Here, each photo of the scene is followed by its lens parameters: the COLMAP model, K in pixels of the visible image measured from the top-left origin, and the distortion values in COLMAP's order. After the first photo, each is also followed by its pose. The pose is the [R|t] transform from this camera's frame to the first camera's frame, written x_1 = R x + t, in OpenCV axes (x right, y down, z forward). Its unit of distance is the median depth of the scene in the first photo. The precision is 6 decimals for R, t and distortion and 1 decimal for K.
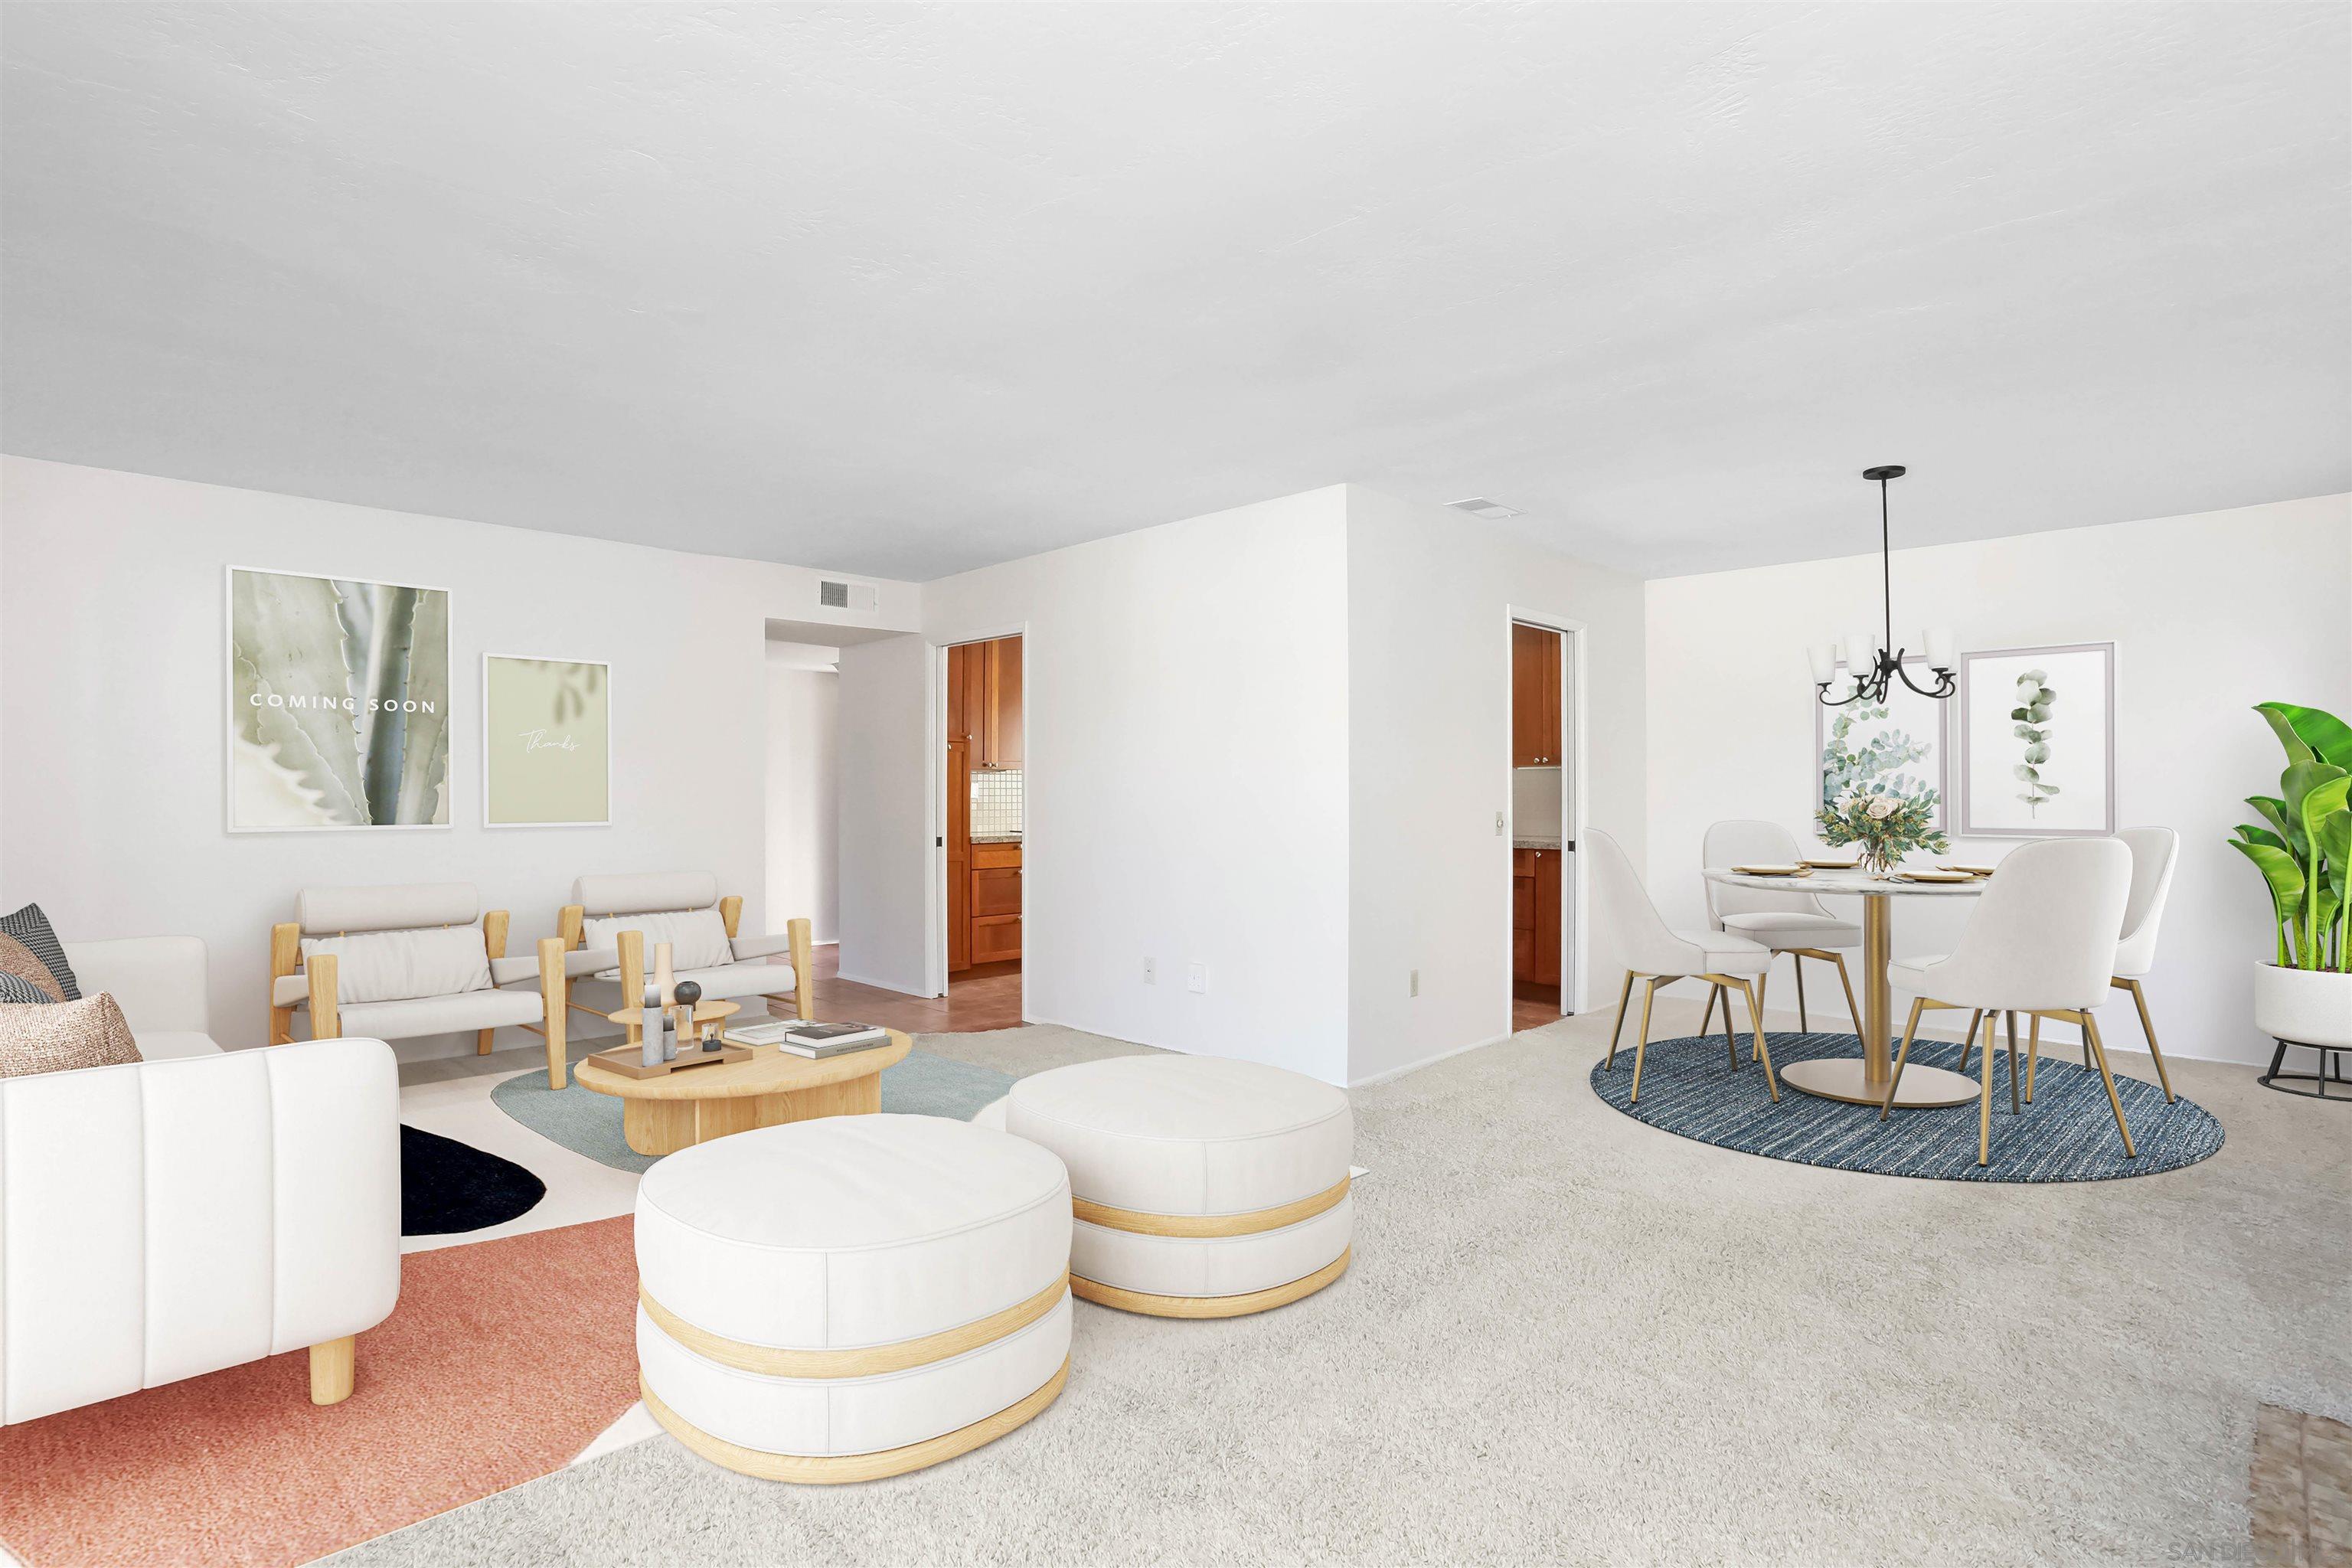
lens RADIAL K [[1139.2, 0, 1163.7], [0, 1139.2, 792.4], [0, 0, 1]] dist [-0.077384, 0.028169]
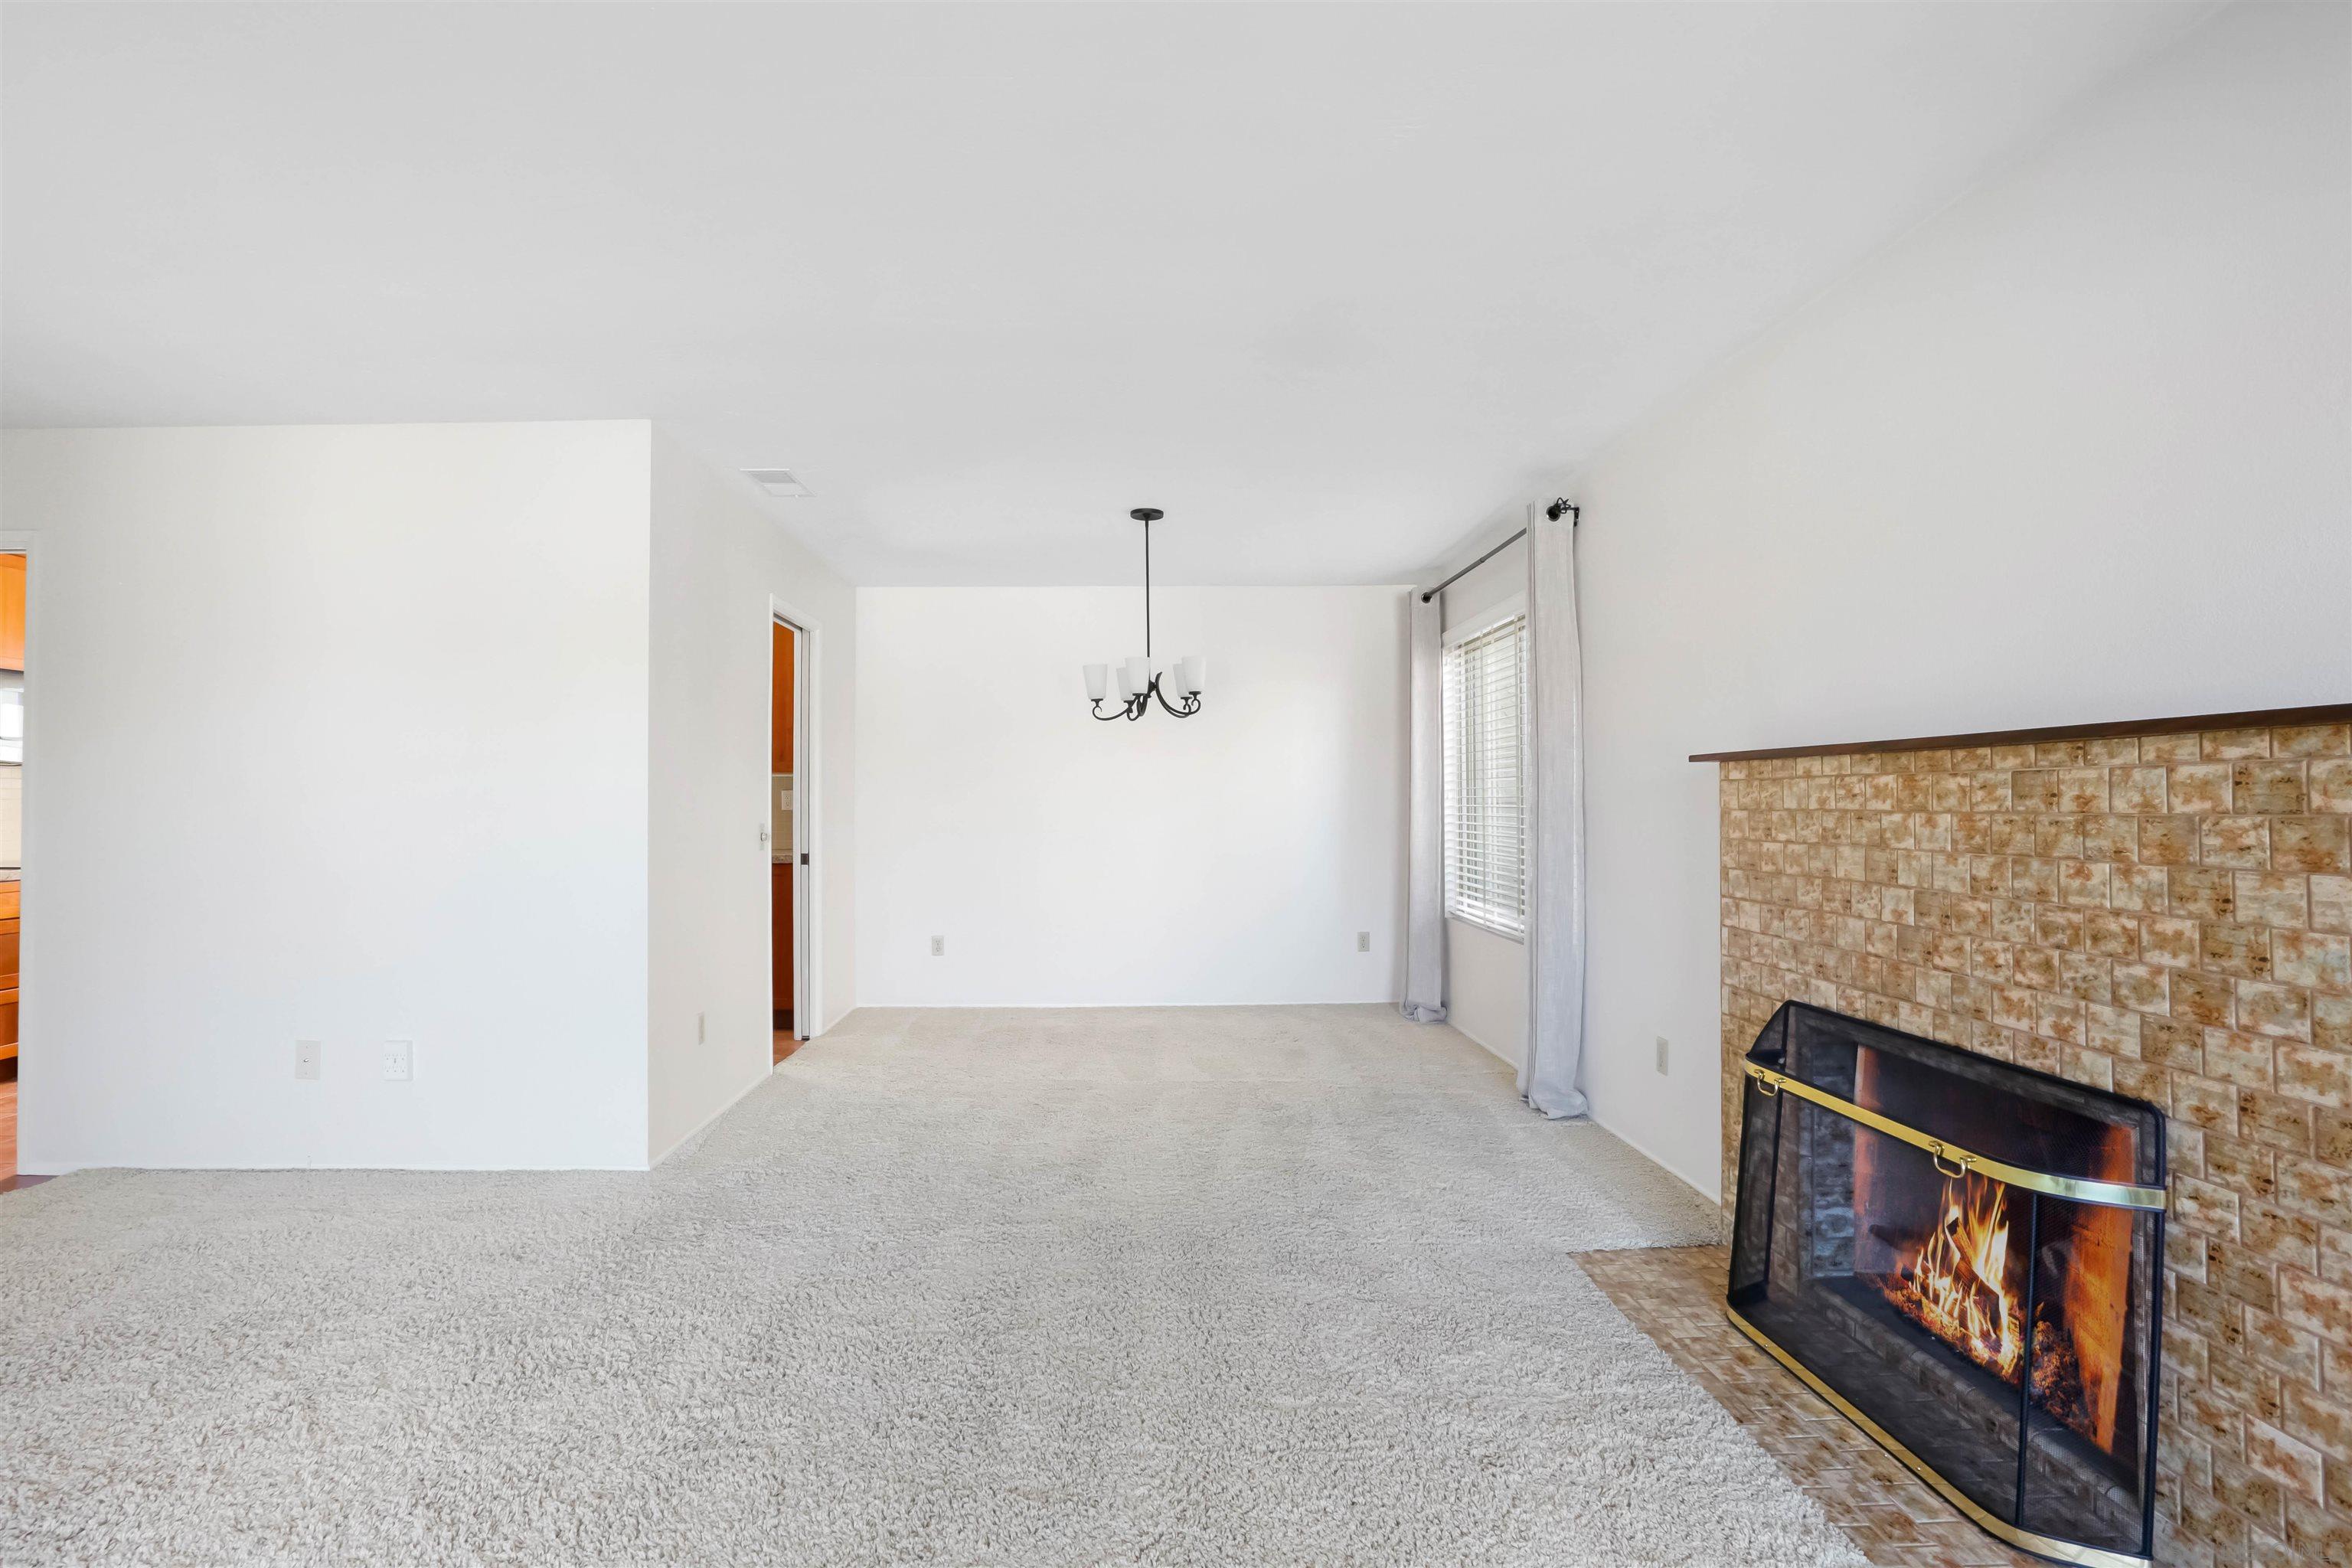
lens RADIAL K [[1139.2, 0, 1154.5], [0, 1139.2, 778.9], [0, 0, 1]] dist [-0.077384, 0.028169]
pose [[0.693076, 0.010013, 0.720795, -0.139244], [0.004984, 0.999813, -0.018682, 0.000468], [-0.720848, 0.016540, 0.692896, 0.164515]]
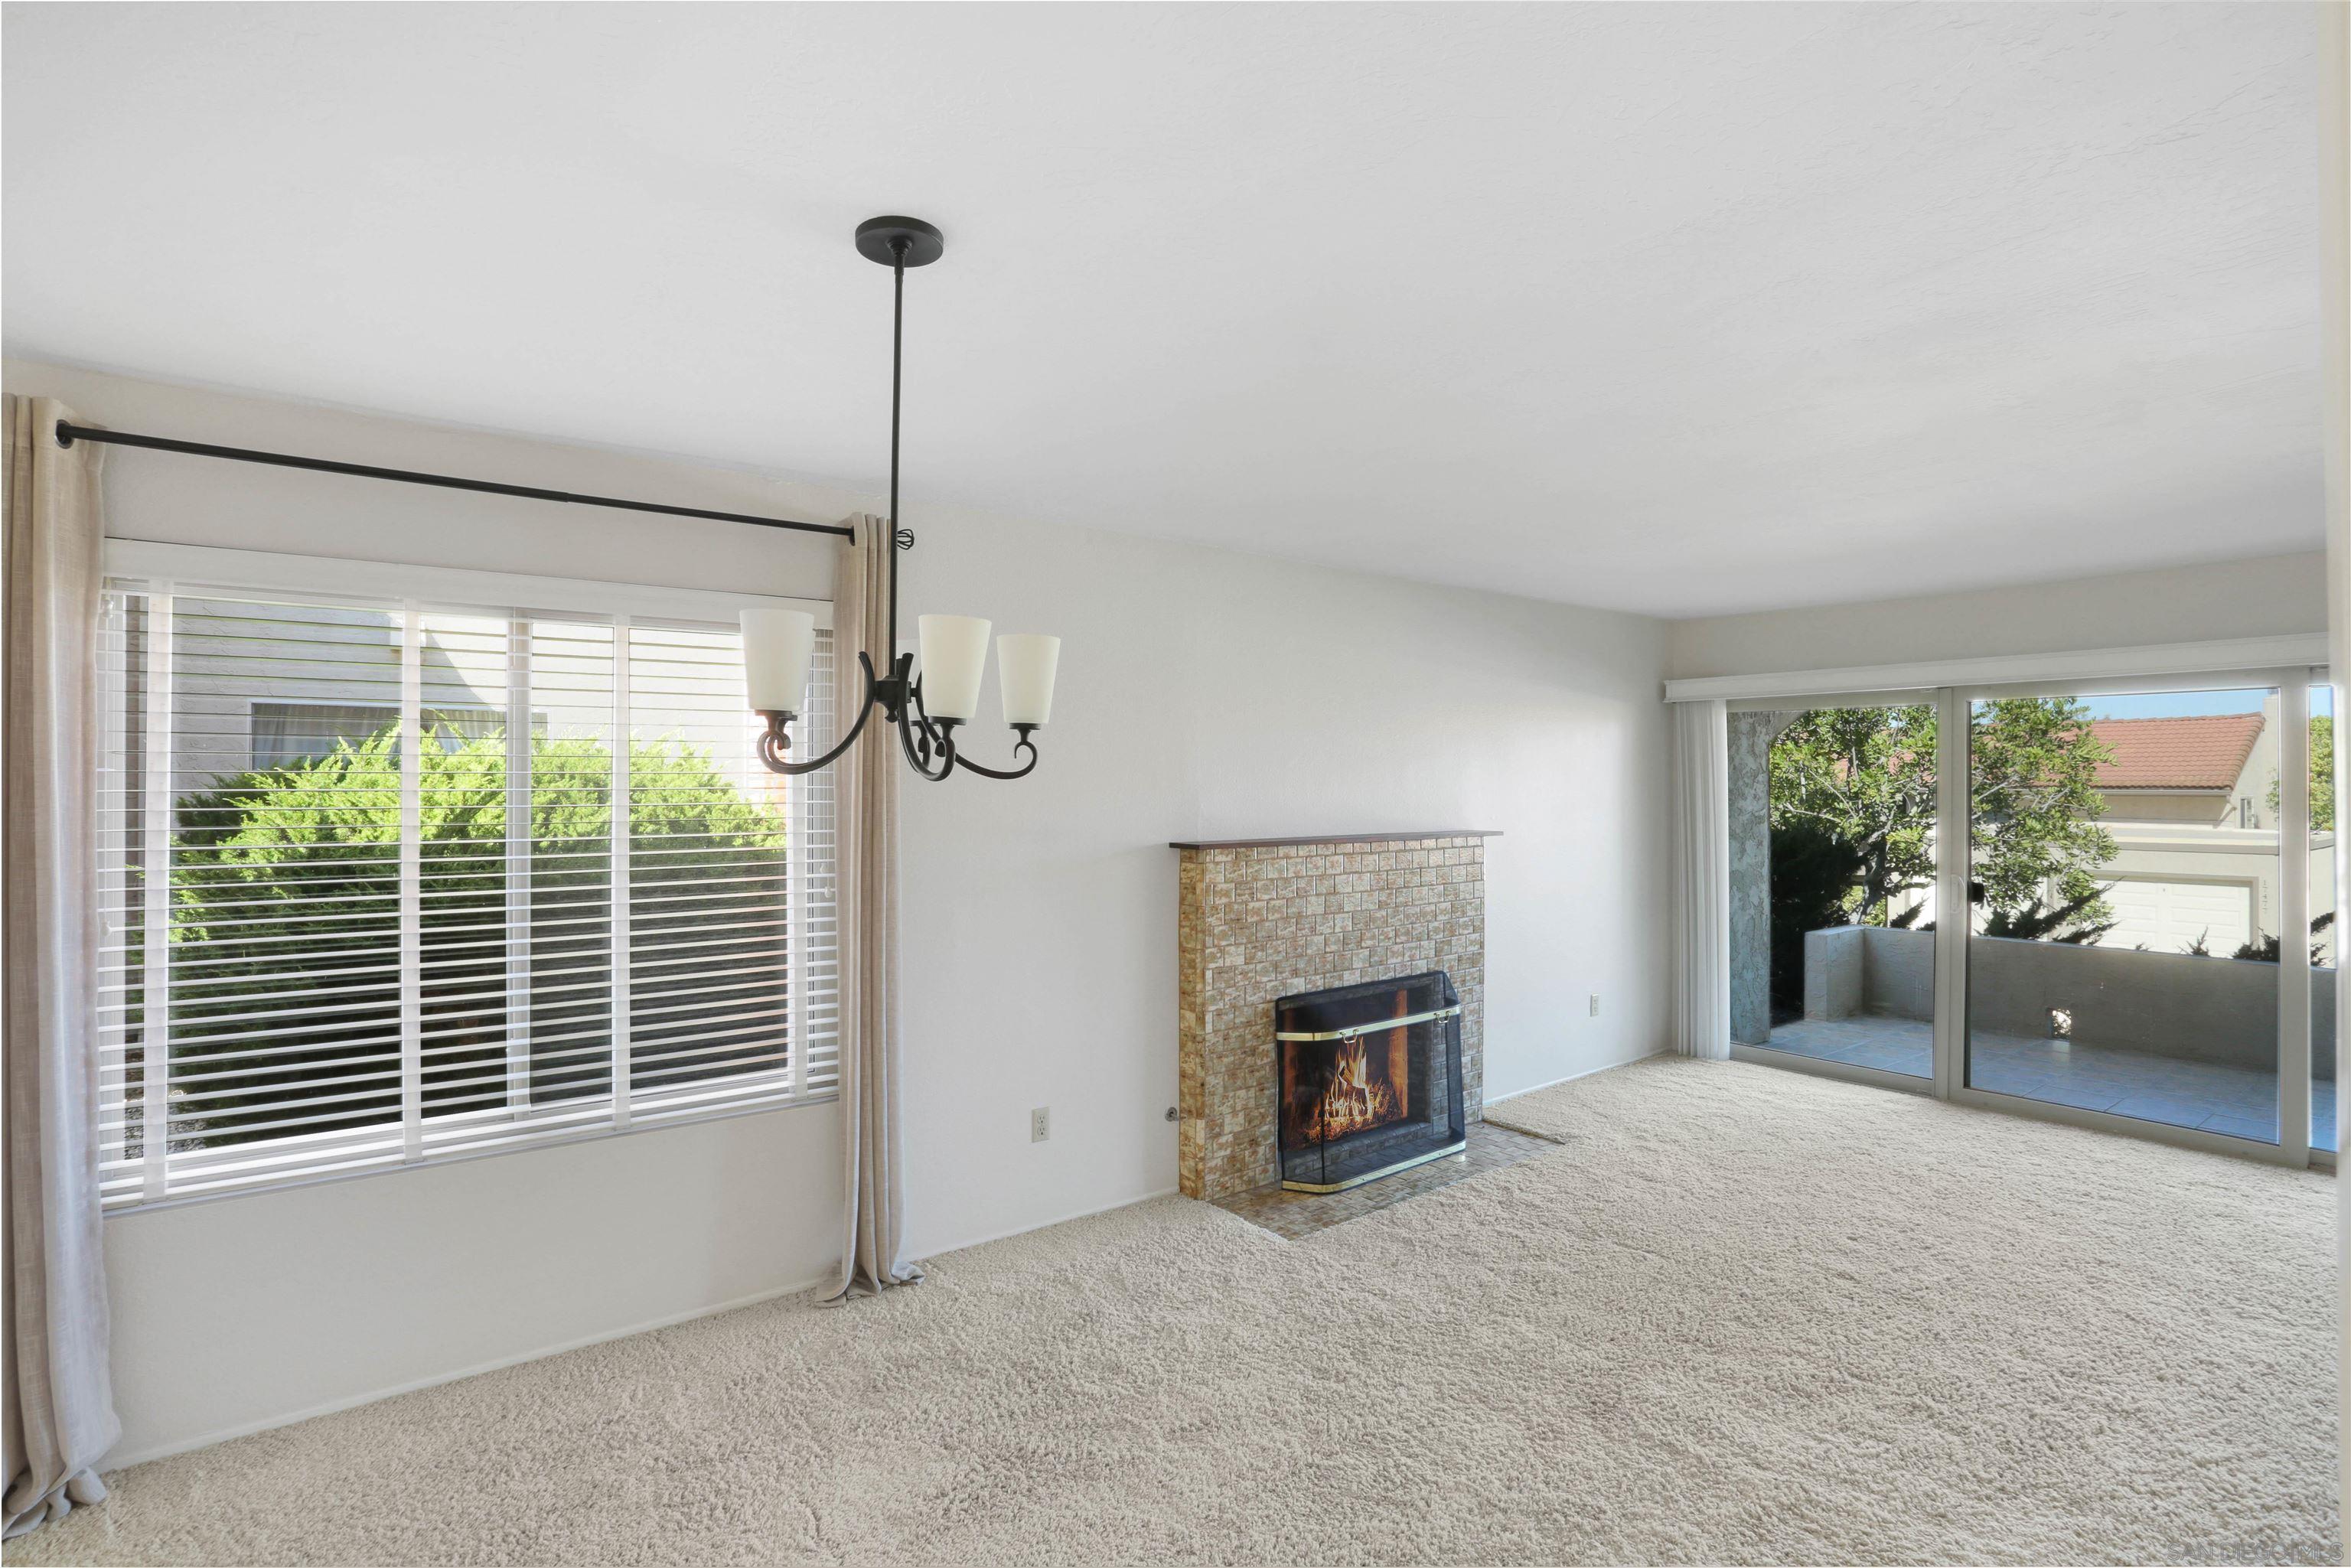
lens RADIAL K [[1138.7, 0, 1140.8], [0, 1138.7, 783.1], [0, 0, 1]] dist [-0.077384, 0.028169]
pose [[-0.985785, 0.005493, 0.167924, 0.400738], [0.005388, 0.999985, -0.001084, -0.064709], [-0.167928, -0.000164, -0.985799, 1.166997]]
